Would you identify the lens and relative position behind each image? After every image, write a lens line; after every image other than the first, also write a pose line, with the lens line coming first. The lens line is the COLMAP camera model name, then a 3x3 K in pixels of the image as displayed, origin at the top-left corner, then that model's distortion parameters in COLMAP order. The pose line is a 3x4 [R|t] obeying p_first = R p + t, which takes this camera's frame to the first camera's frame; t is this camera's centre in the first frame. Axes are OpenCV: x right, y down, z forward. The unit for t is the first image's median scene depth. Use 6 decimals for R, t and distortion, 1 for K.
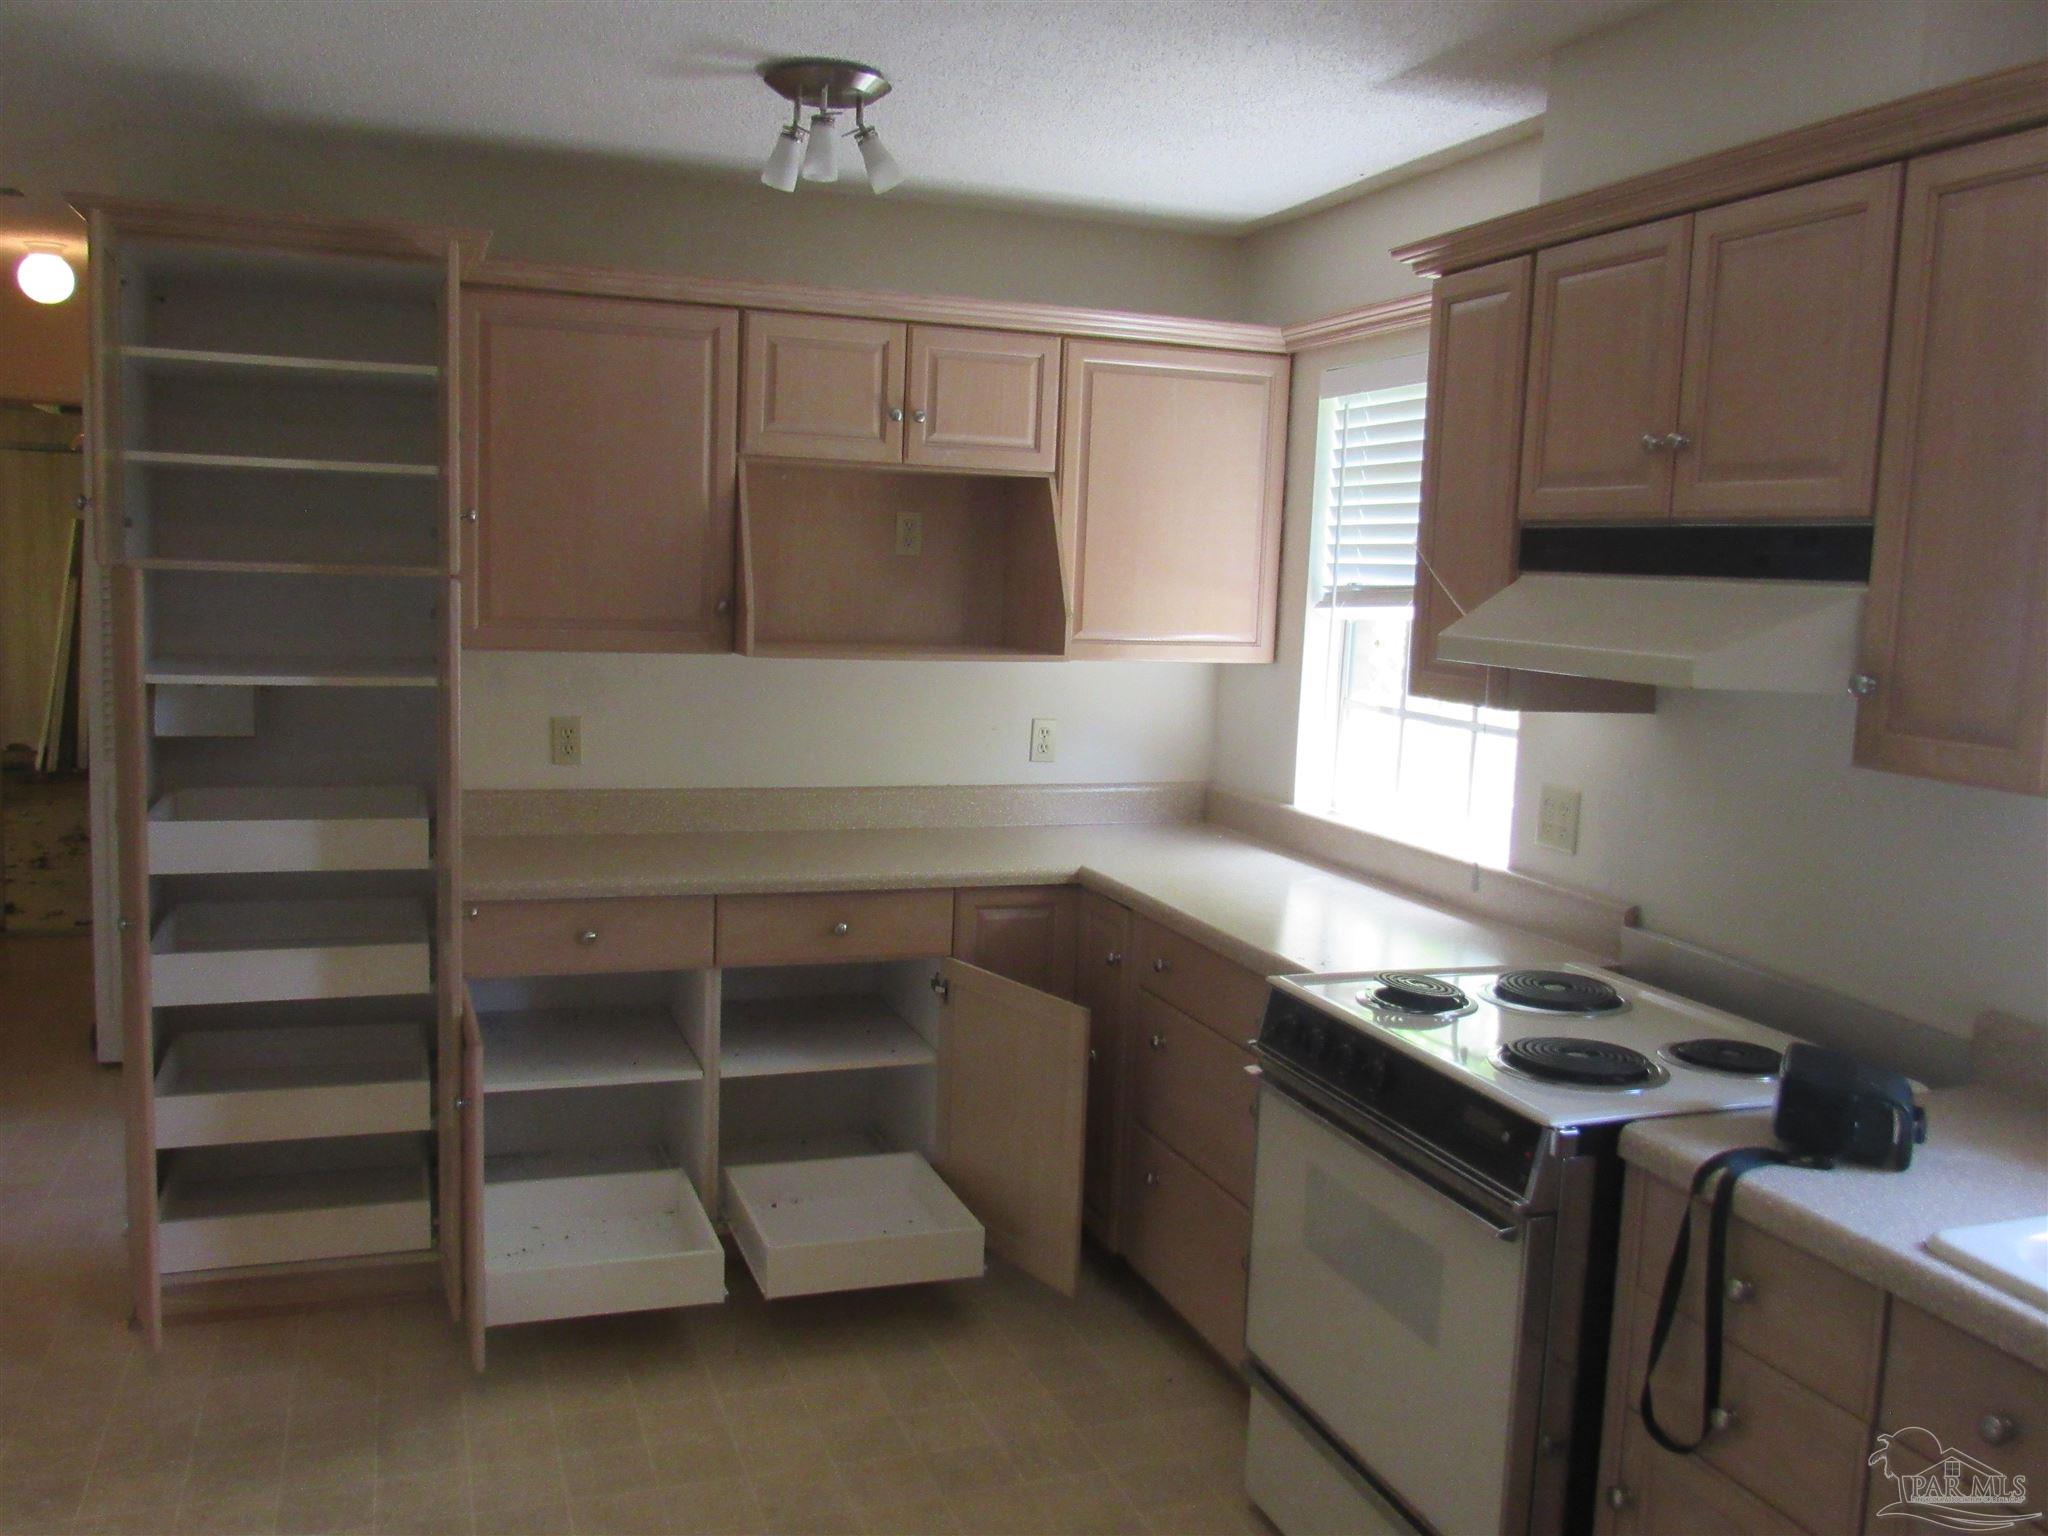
lens RADIAL K [[1747.6, 0, 1024.0], [0, 1747.6, 768.0], [0, 0, 1]] dist [-0.044408, 0.000894]
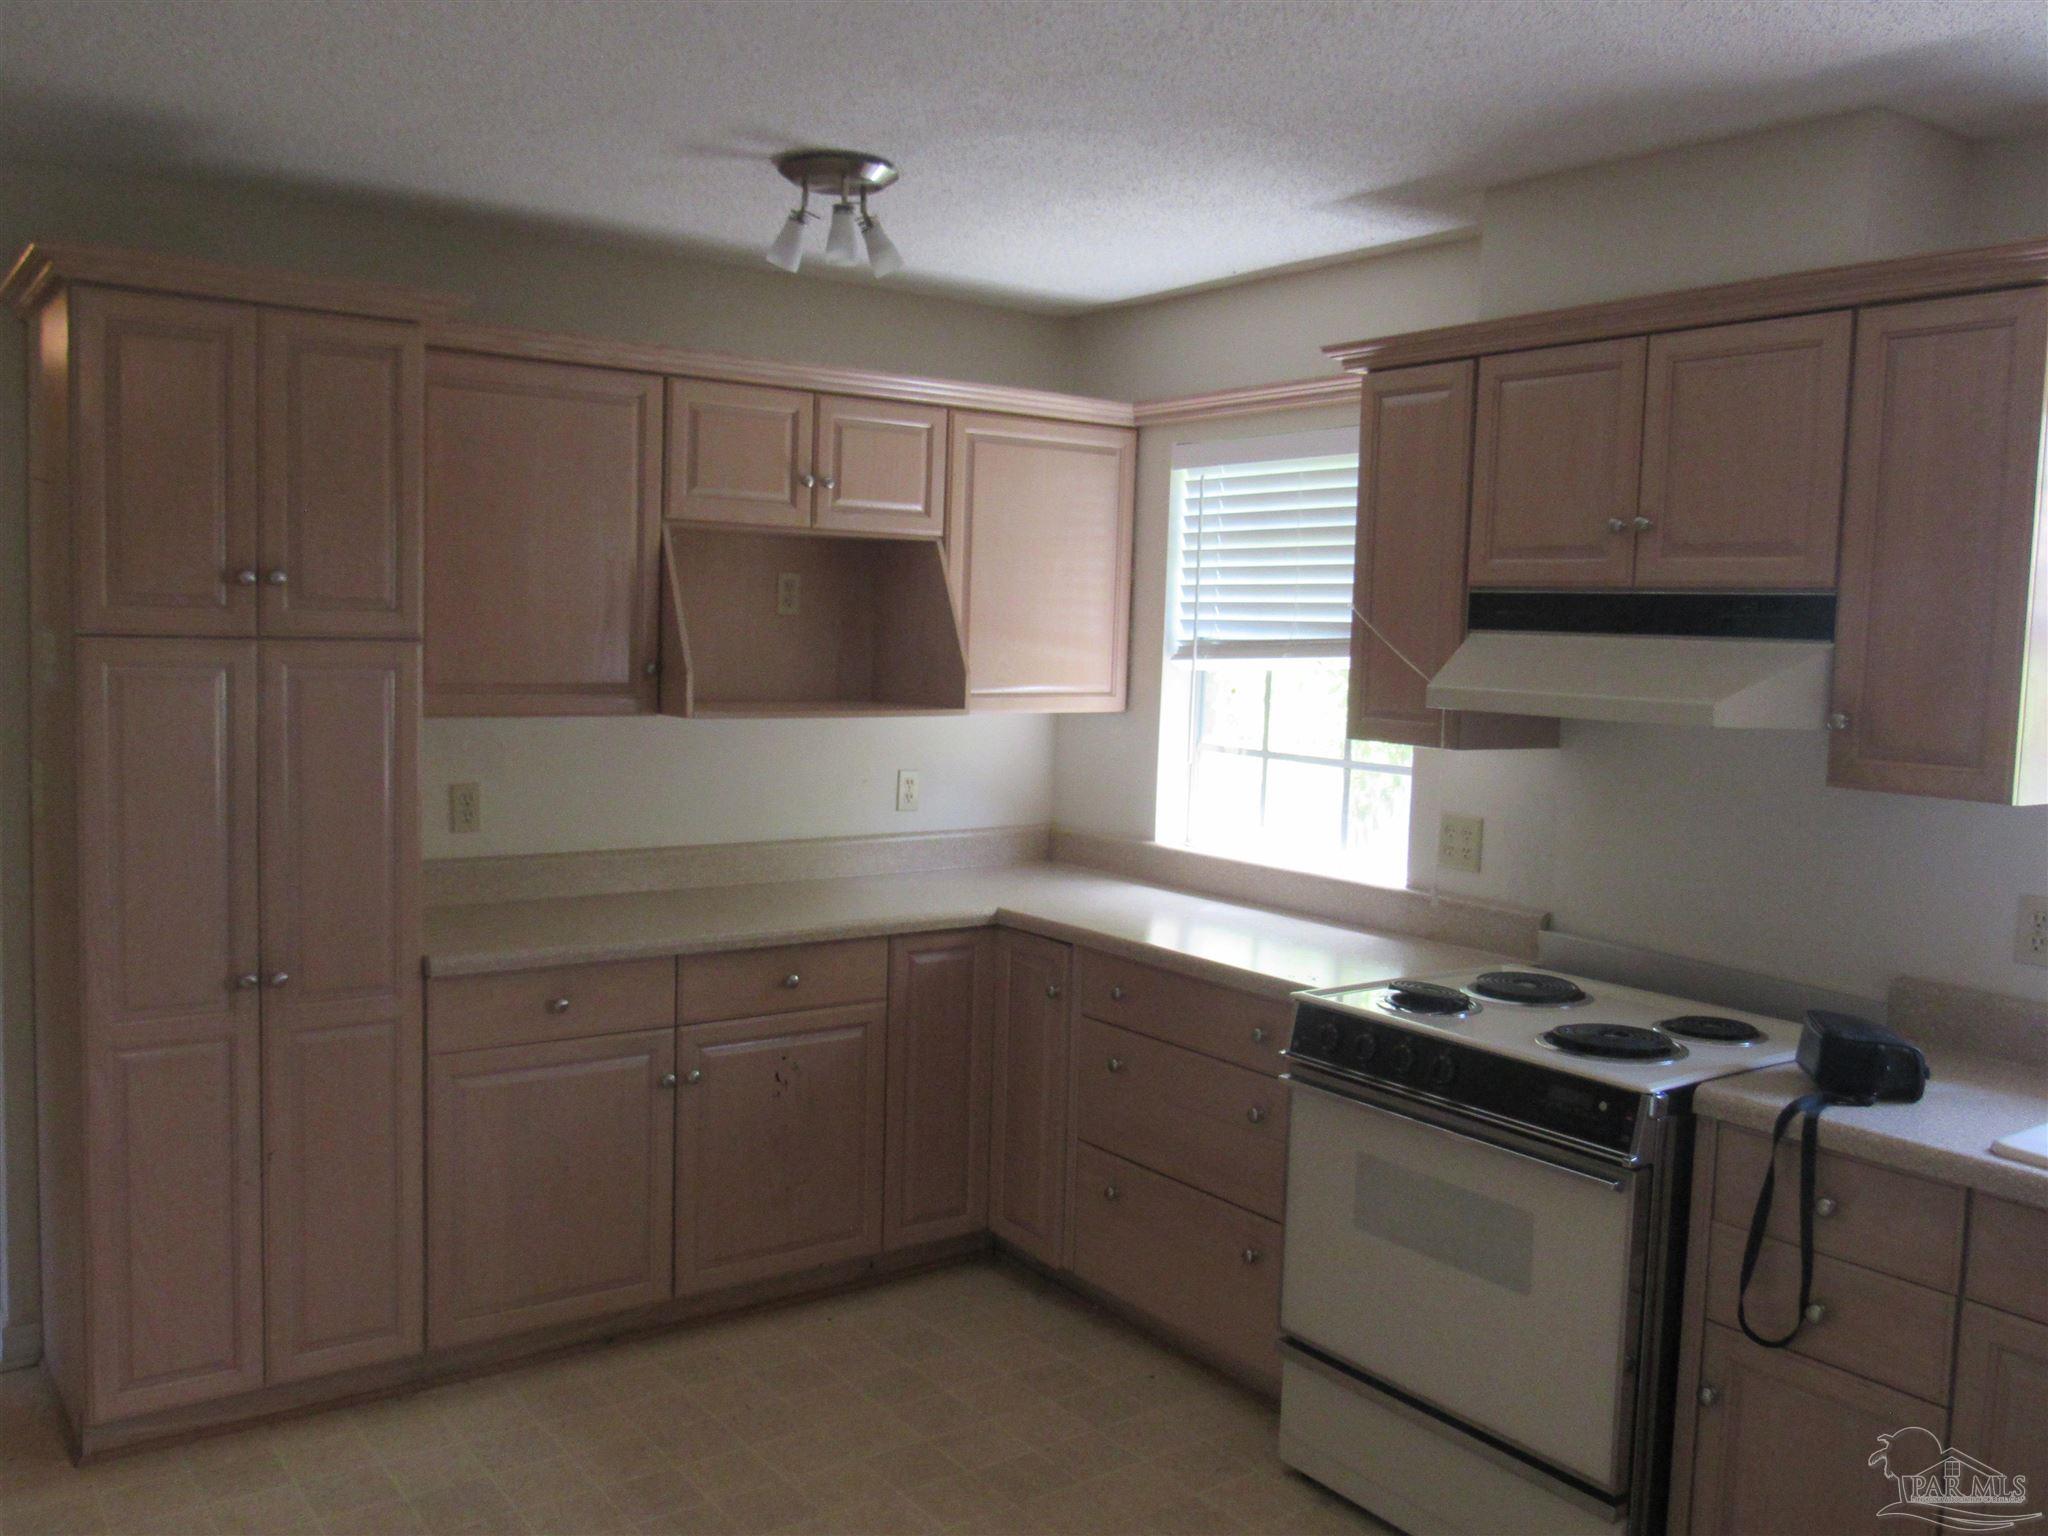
lens RADIAL K [[1747.6, 0, 1024.0], [0, 1747.6, 768.0], [0, 0, 1]] dist [-0.044408, 0.000894]
pose [[0.959545, -0.033144, 0.279597, -0.274957], [0.039834, 0.999039, -0.018278, -0.009365], [-0.278722, 0.028676, 0.959944, -0.027834]]
